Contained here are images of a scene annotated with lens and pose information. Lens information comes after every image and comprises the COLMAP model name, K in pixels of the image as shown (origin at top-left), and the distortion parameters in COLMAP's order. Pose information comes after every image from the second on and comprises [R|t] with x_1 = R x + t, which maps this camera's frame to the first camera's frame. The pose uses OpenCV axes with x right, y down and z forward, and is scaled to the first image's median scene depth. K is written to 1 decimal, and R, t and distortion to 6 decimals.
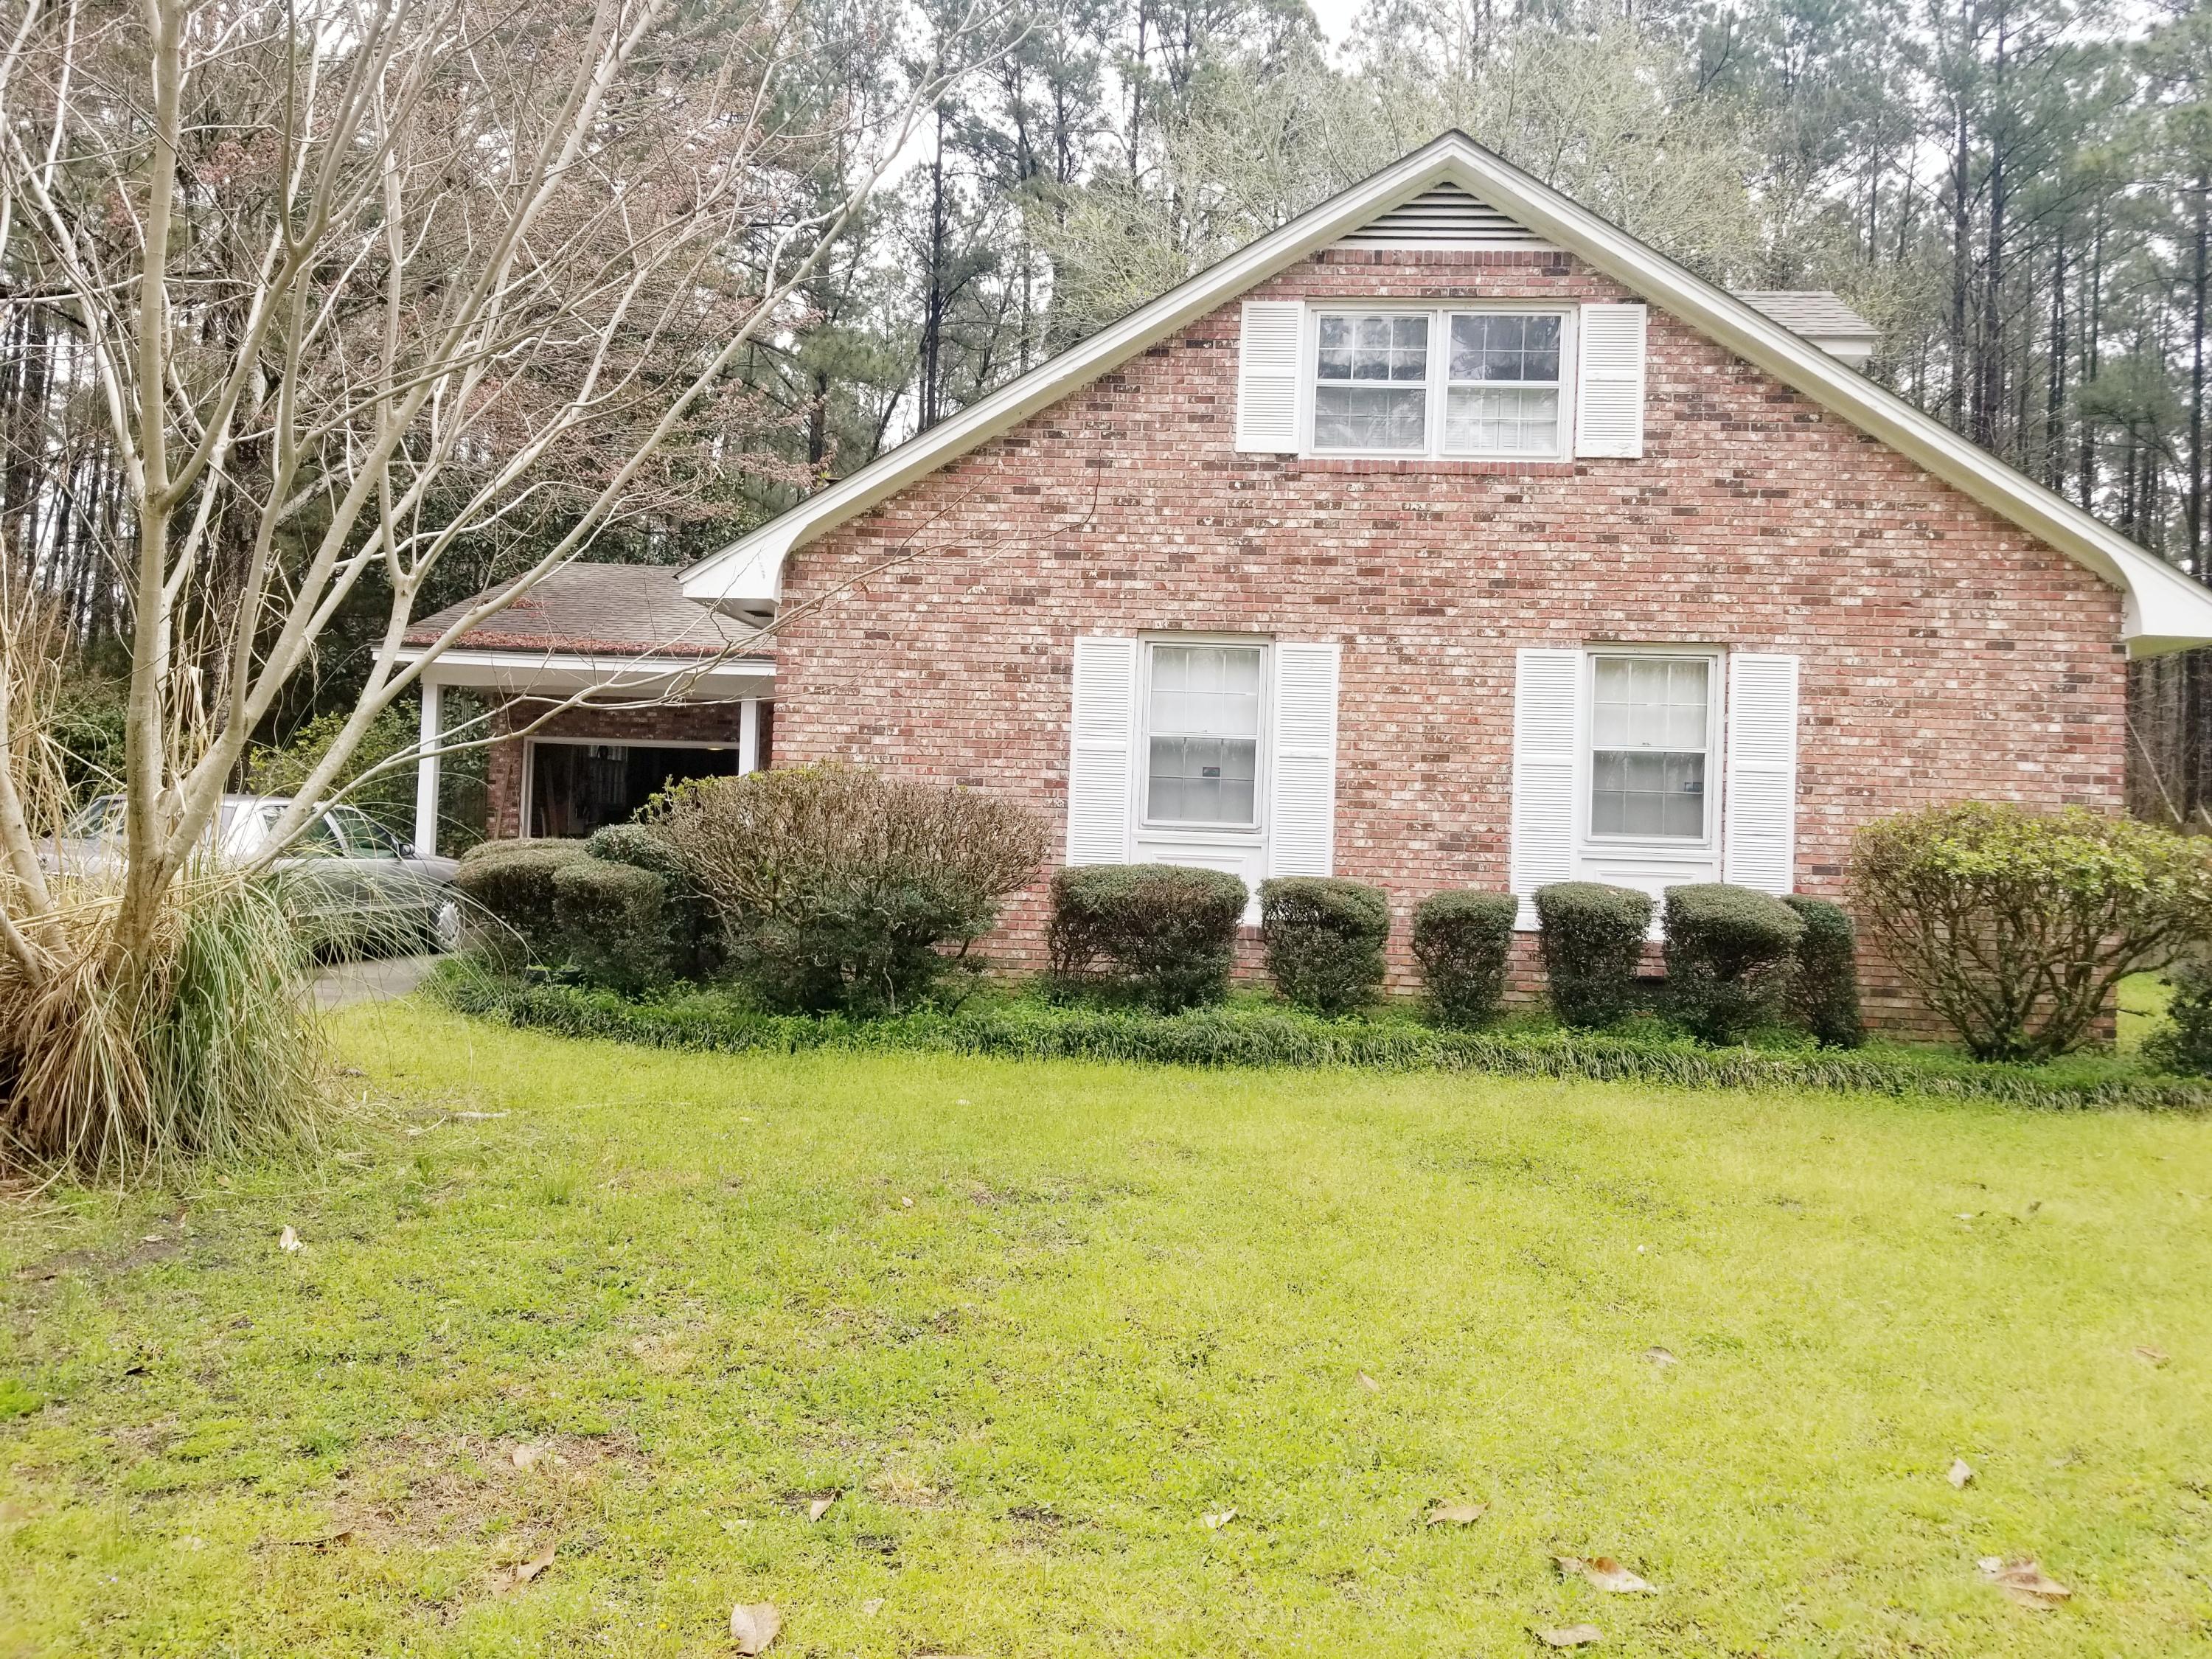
lens RADIAL K [[1678.0, 0, 1100.4], [0, 1678.0, 831.7], [0, 0, 1]] dist [0.034528, -0.040214]
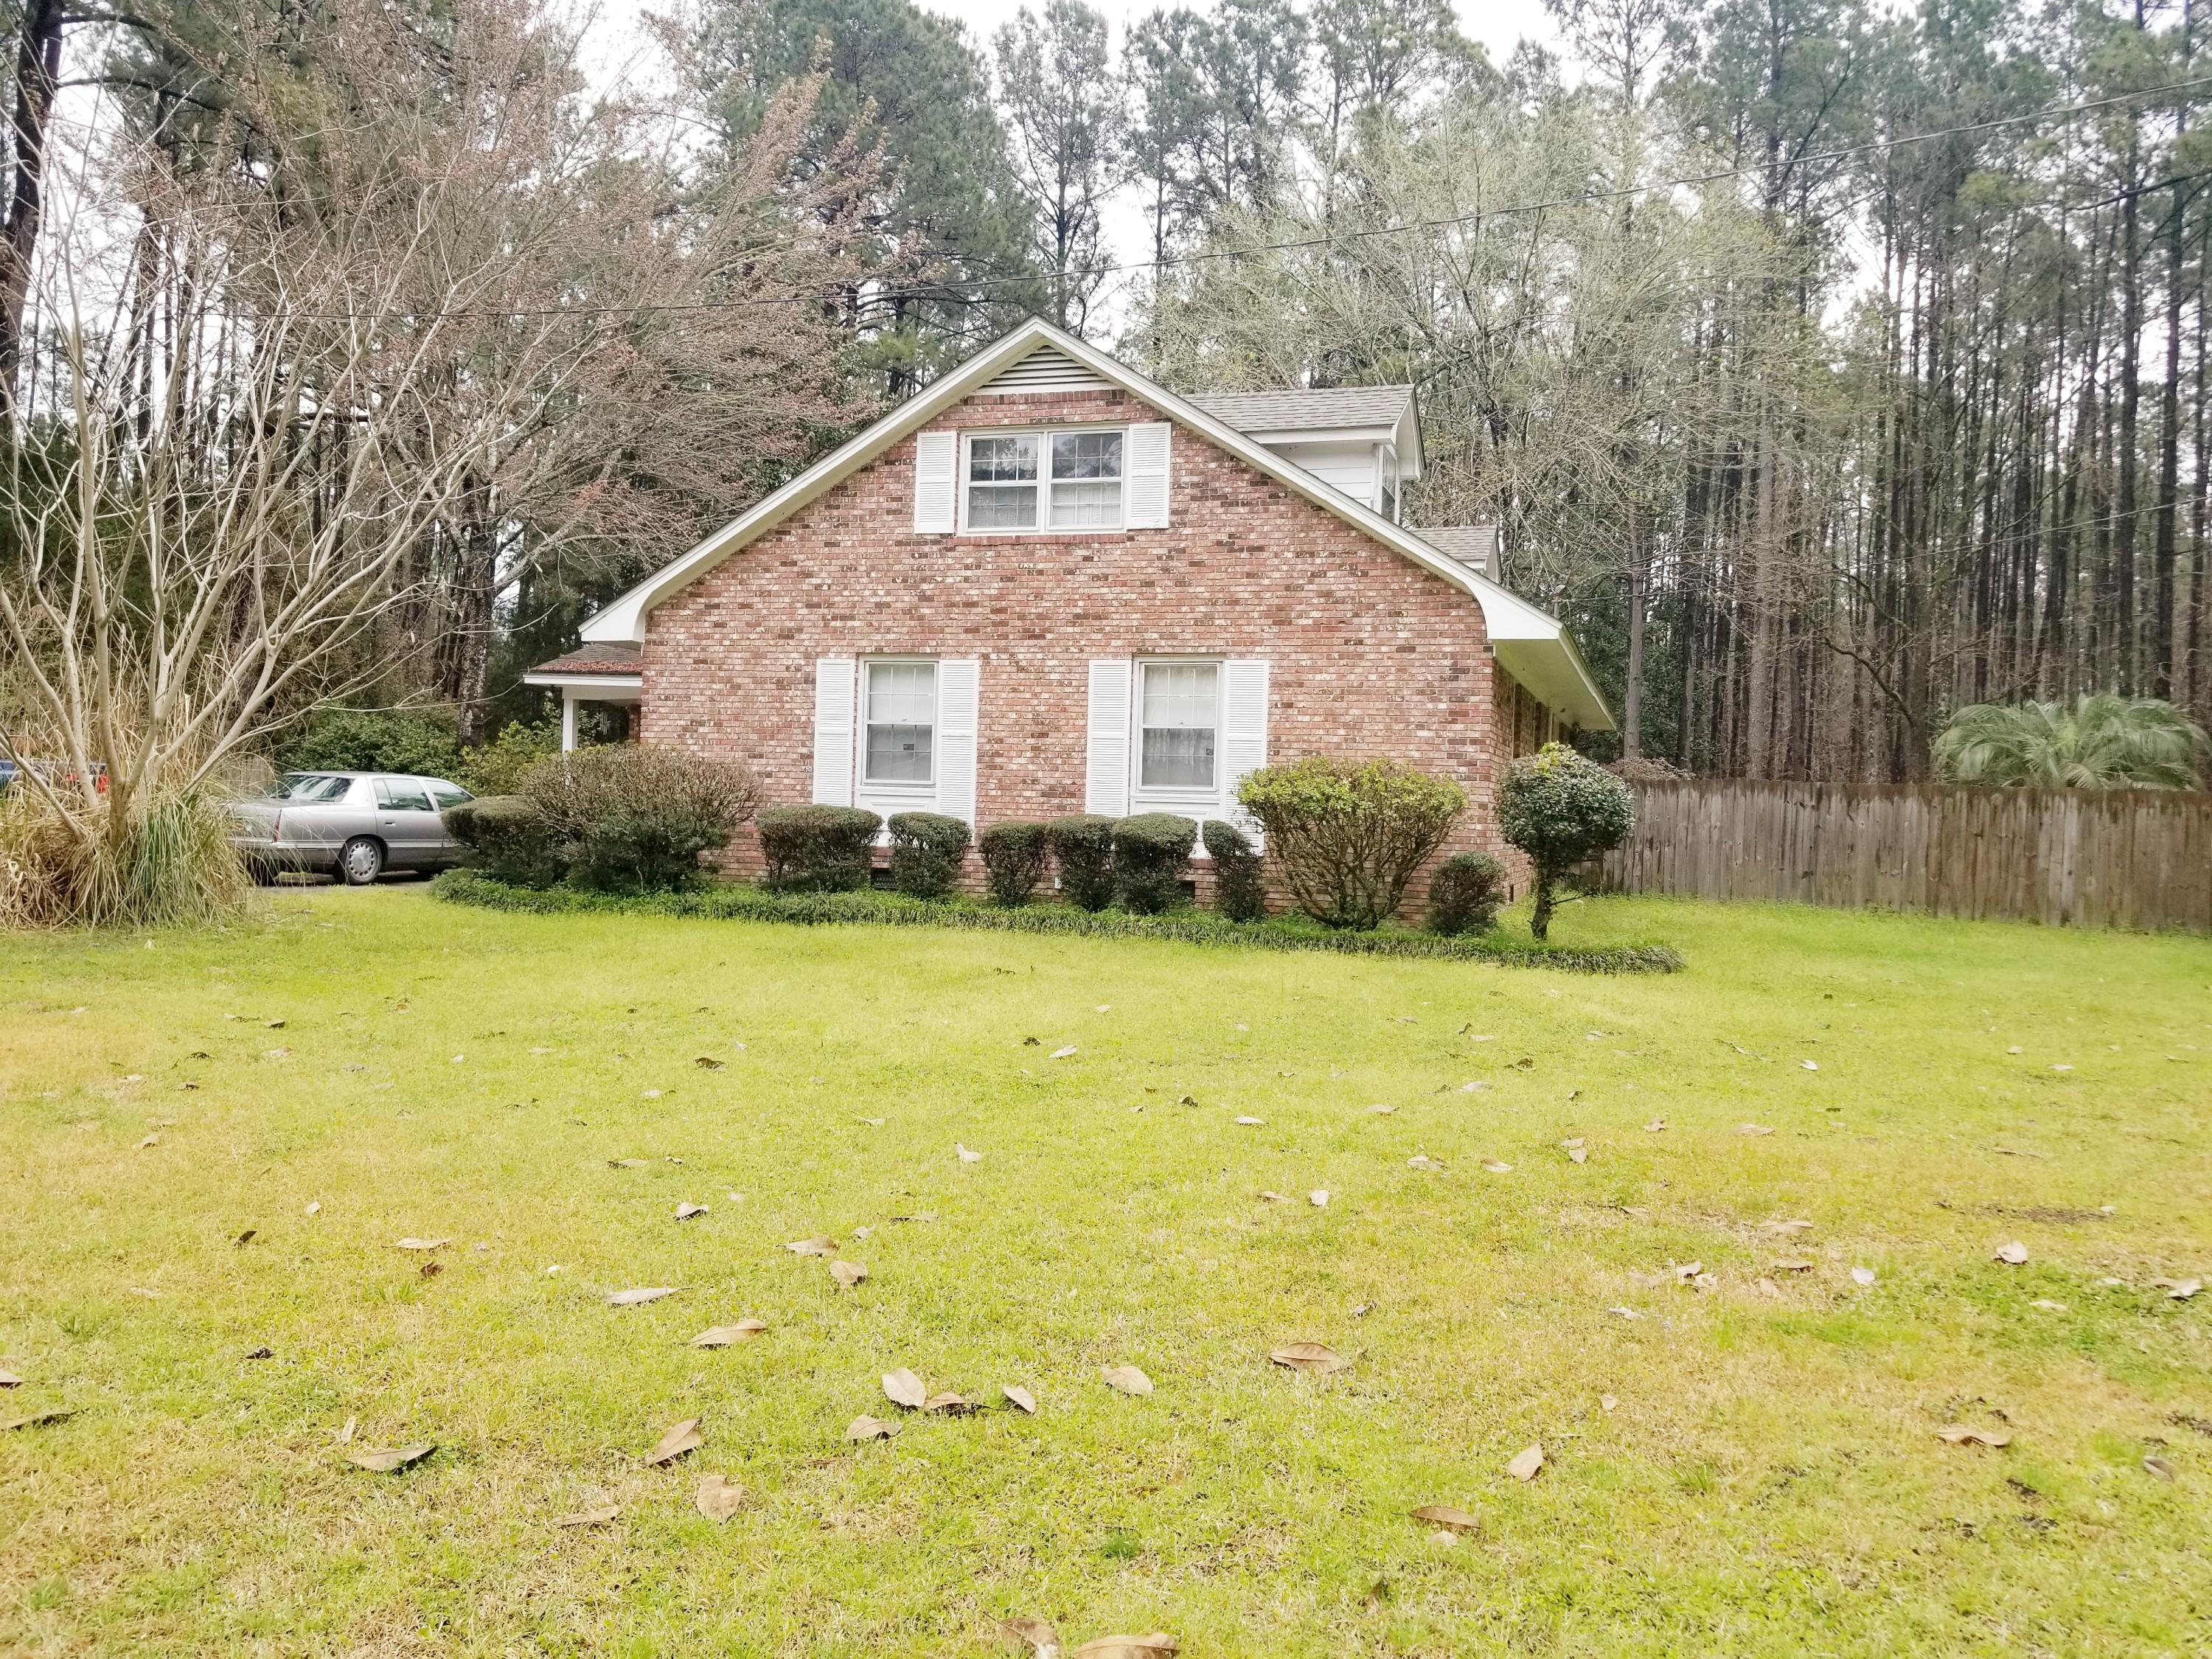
lens RADIAL K [[1678.0, 0, 1101.8], [0, 1678.0, 832.0], [0, 0, 1]] dist [0.034528, -0.040214]
pose [[0.976838, -0.006652, -0.213875, 0.570865], [0.009871, 0.999853, 0.013988, 0.021907], [0.213751, -0.015776, 0.976761, -0.442063]]
